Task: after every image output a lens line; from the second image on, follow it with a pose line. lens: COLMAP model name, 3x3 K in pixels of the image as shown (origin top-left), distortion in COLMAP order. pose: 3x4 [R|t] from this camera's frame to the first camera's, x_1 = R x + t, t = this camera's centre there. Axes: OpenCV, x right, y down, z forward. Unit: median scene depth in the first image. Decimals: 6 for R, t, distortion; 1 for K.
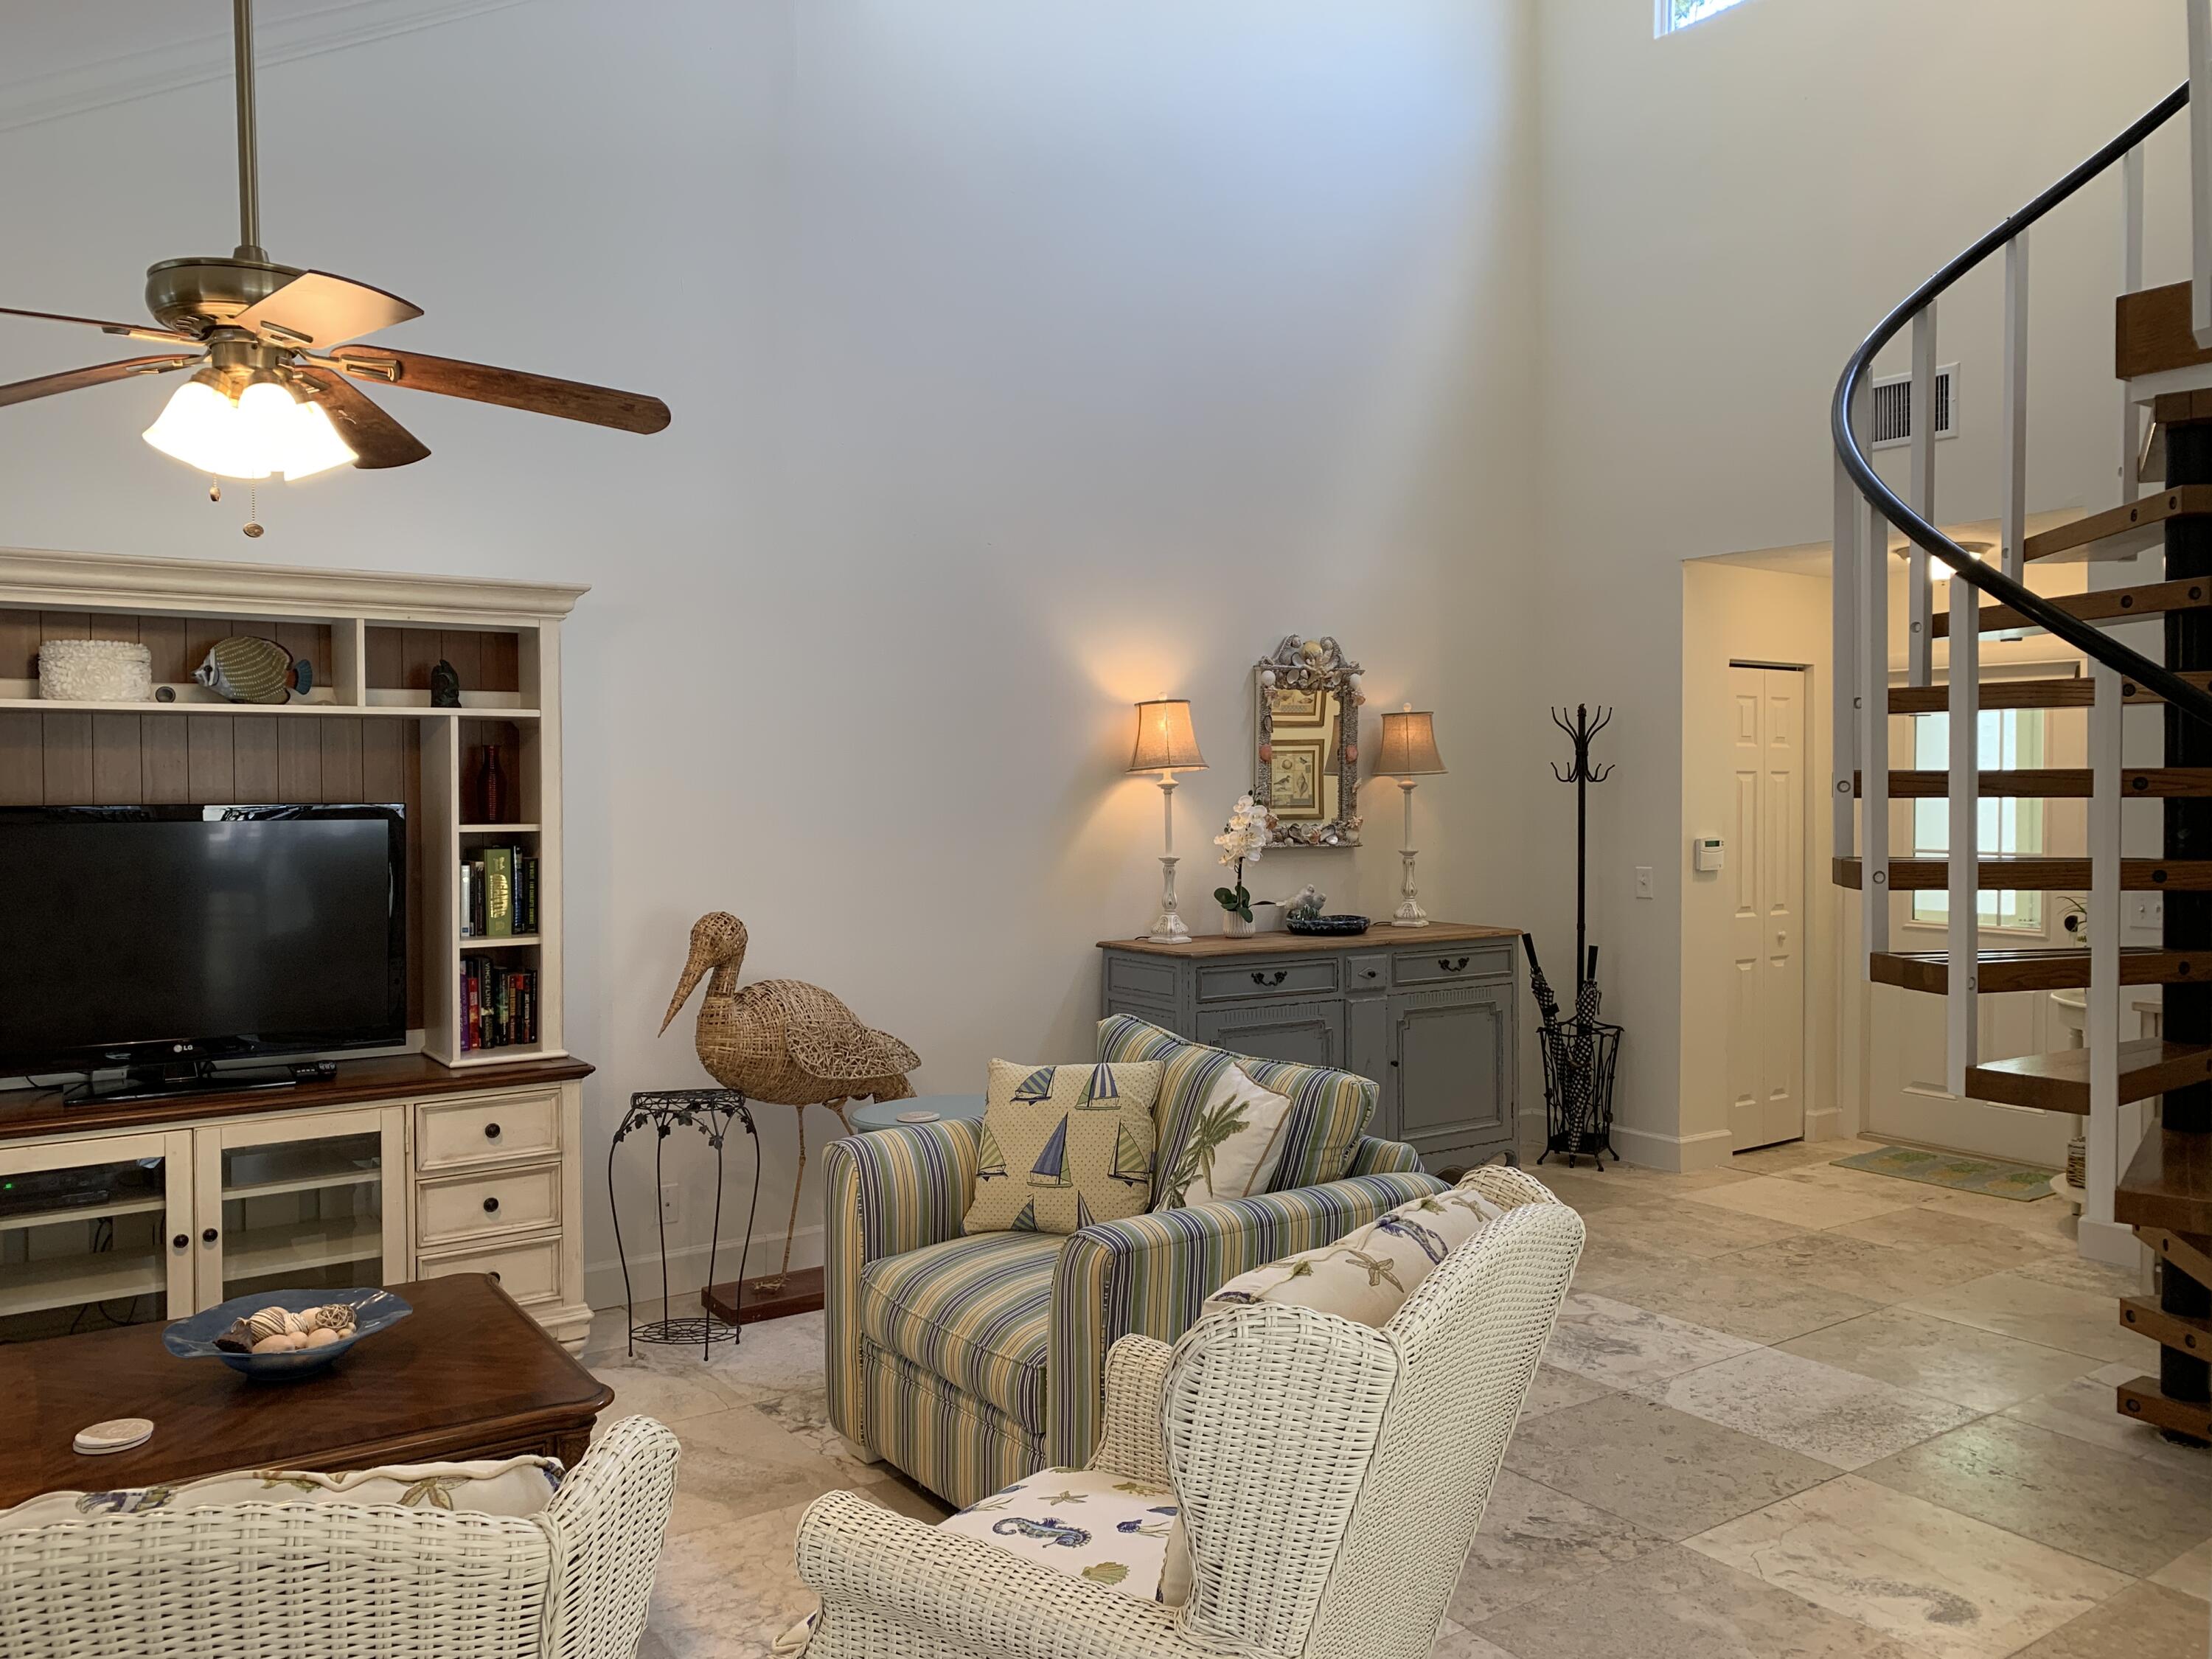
lens RADIAL K [[1684.6, 0, 1113.8], [0, 1684.6, 822.9], [0, 0, 1]] dist [0.039971, -0.040510]
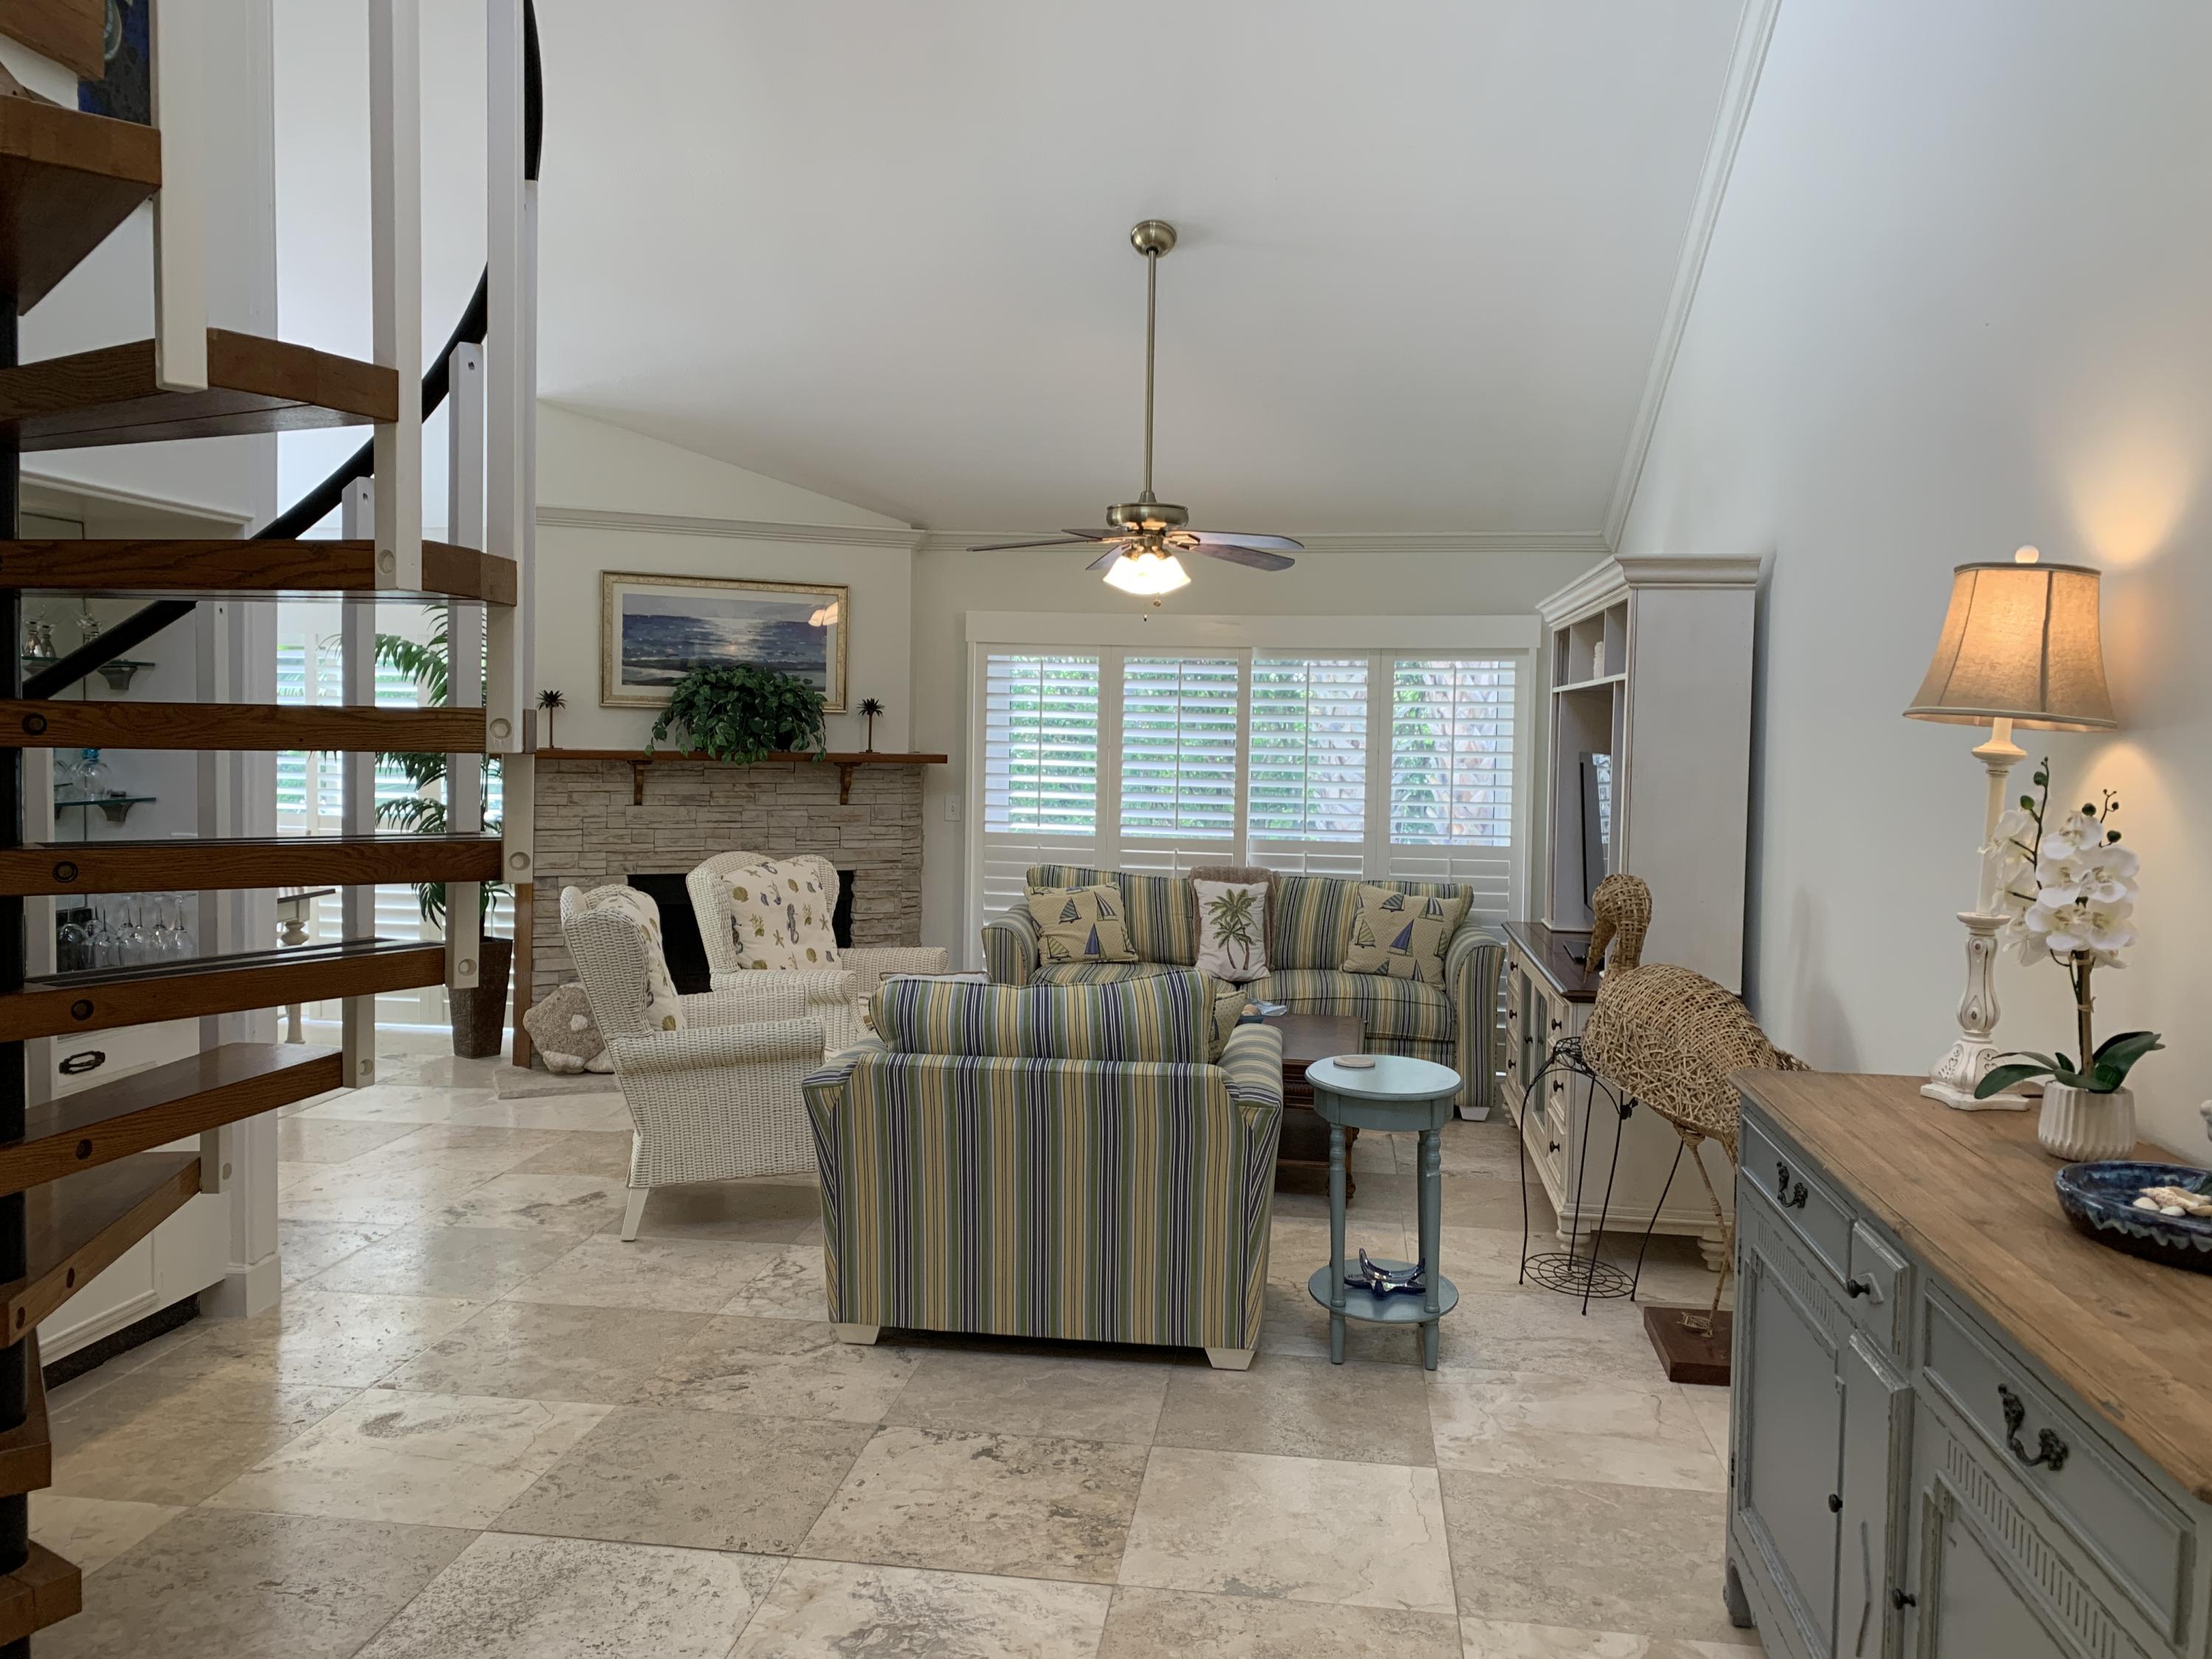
lens RADIAL K [[1684.6, 0, 1120.5], [0, 1684.6, 792.9], [0, 0, 1]] dist [0.039971, -0.040510]
pose [[-0.674135, 0.021510, -0.738295, 0.508058], [-0.030840, 0.997884, 0.057233, -0.031571], [0.737964, 0.061352, -0.672045, 1.080715]]
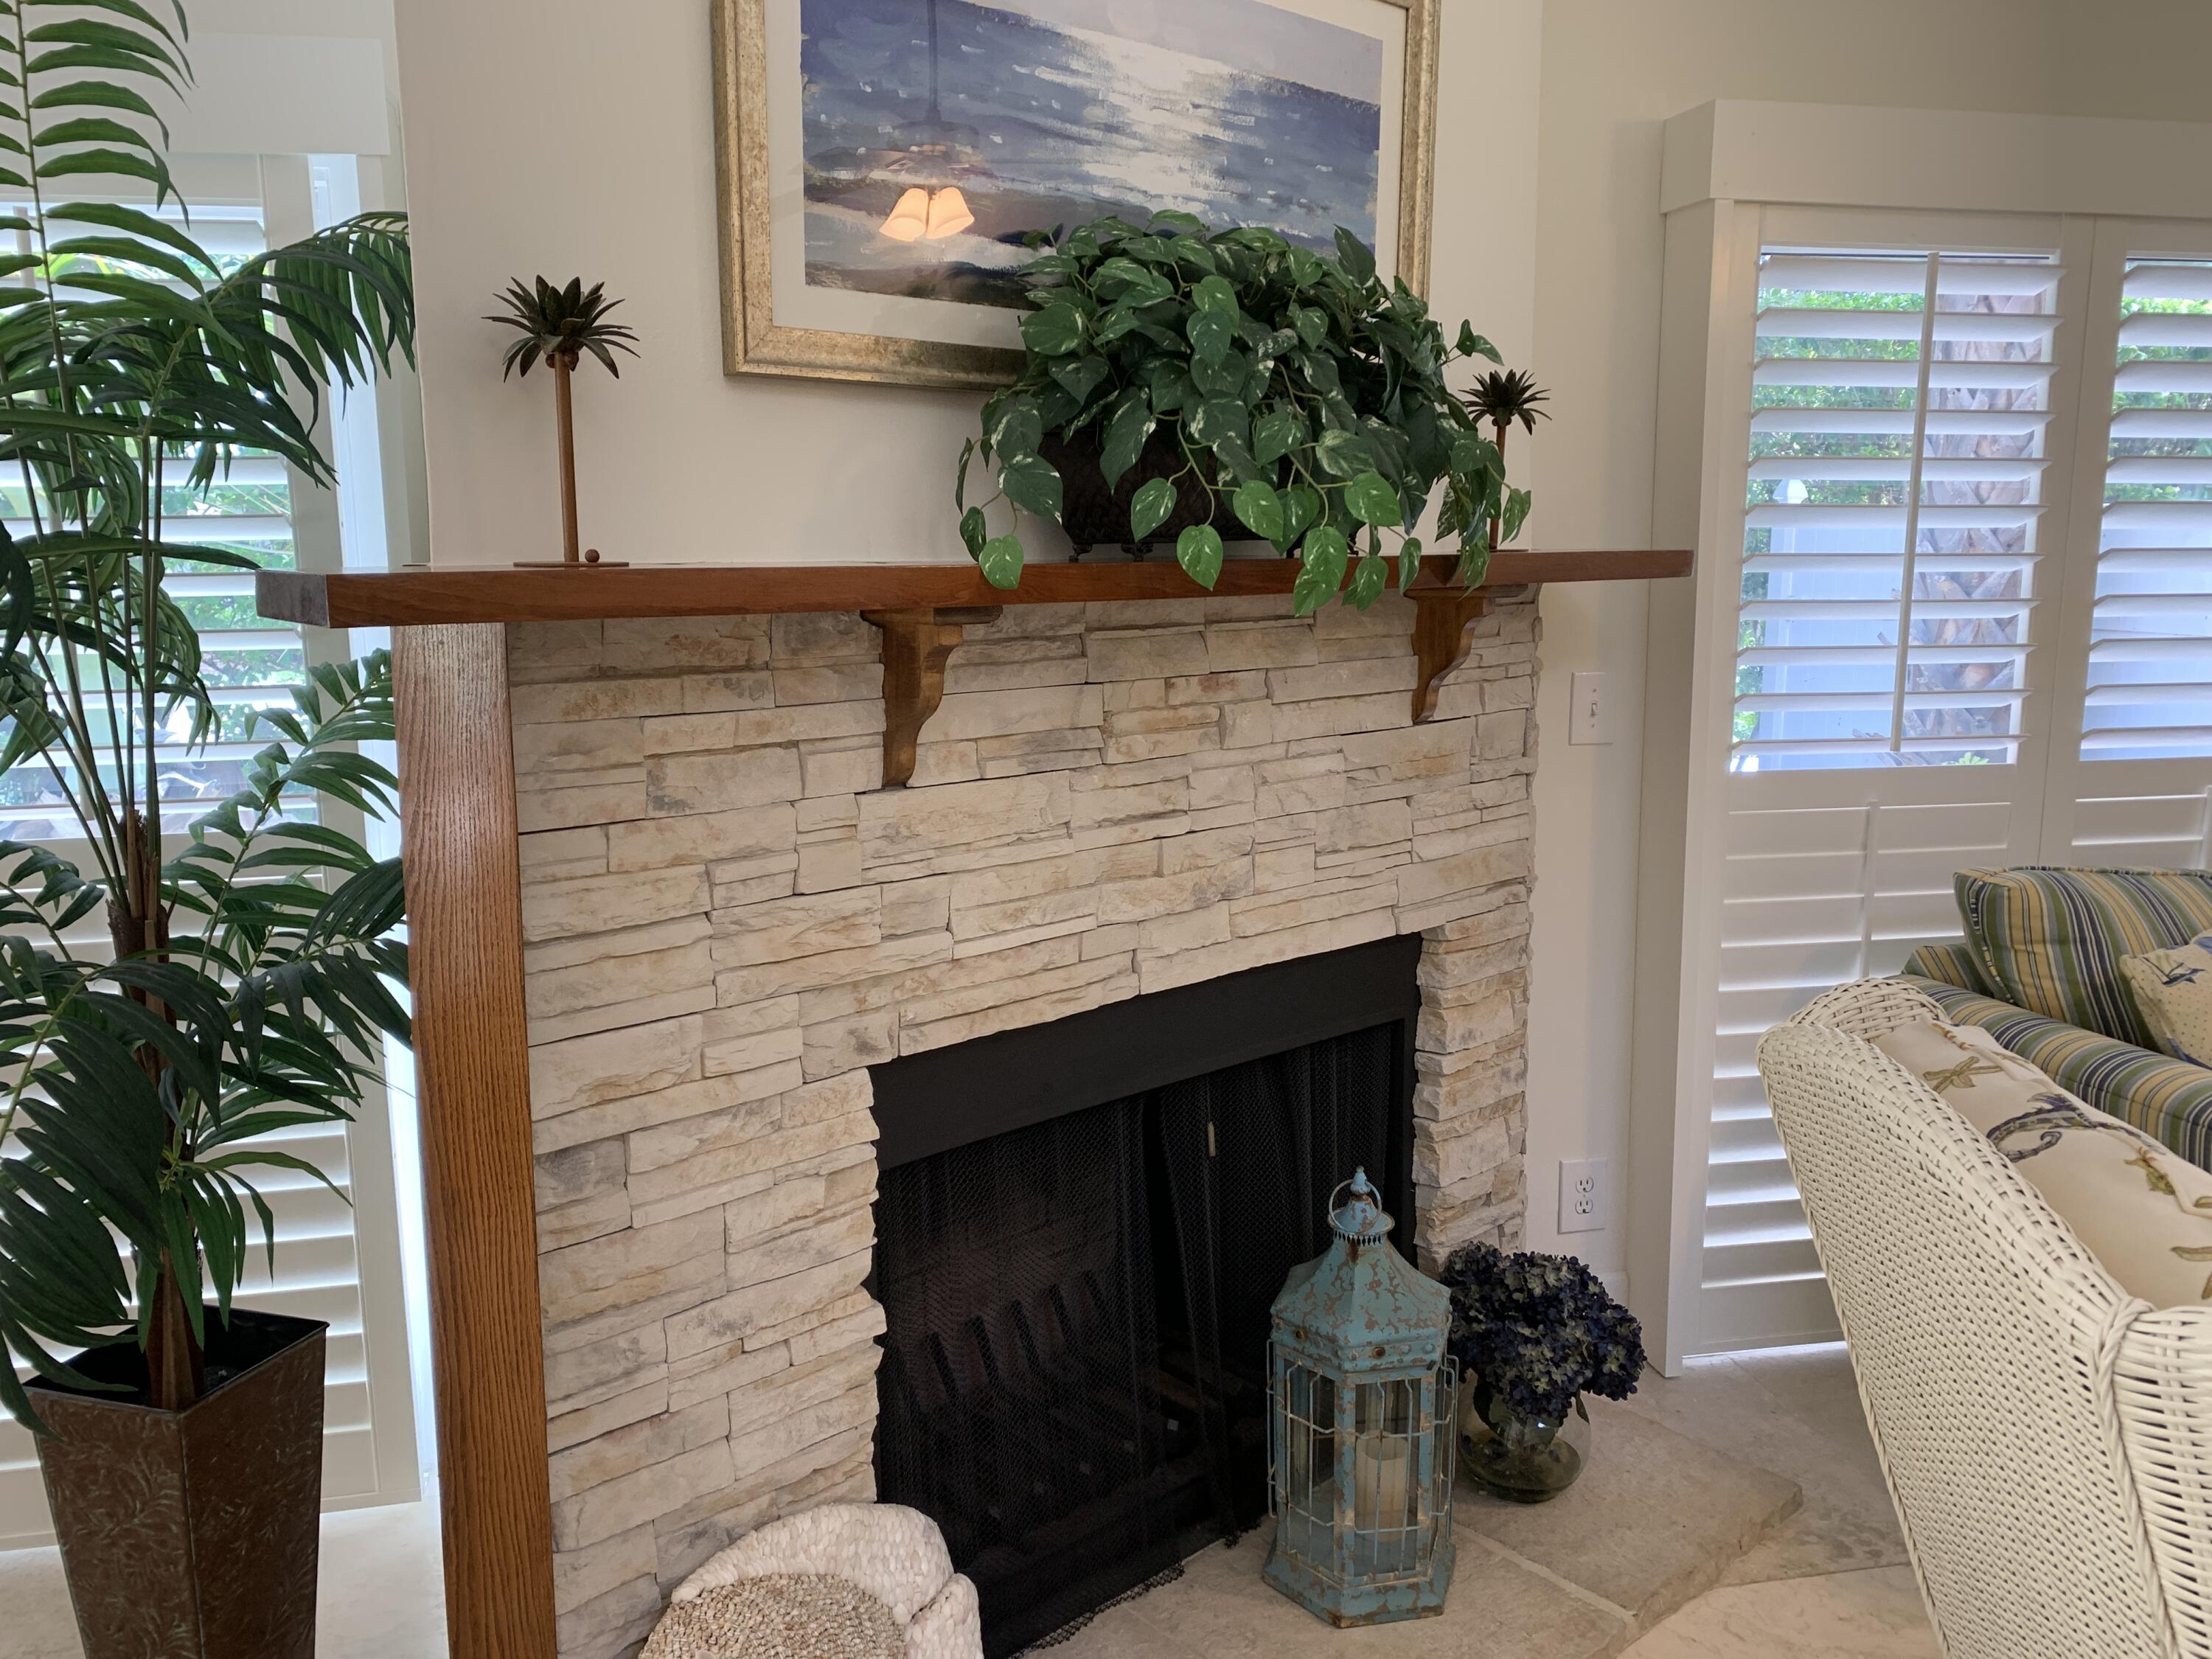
lens RADIAL K [[1684.6, 0, 1082.7], [0, 1684.6, 814.6], [0, 0, 1]] dist [0.039971, -0.040510]
pose [[-0.410457, 0.152387, -0.899057, 0.105232], [-0.008180, 0.985283, 0.170737, 0.010235], [0.911843, 0.077434, -0.403170, 0.166445]]
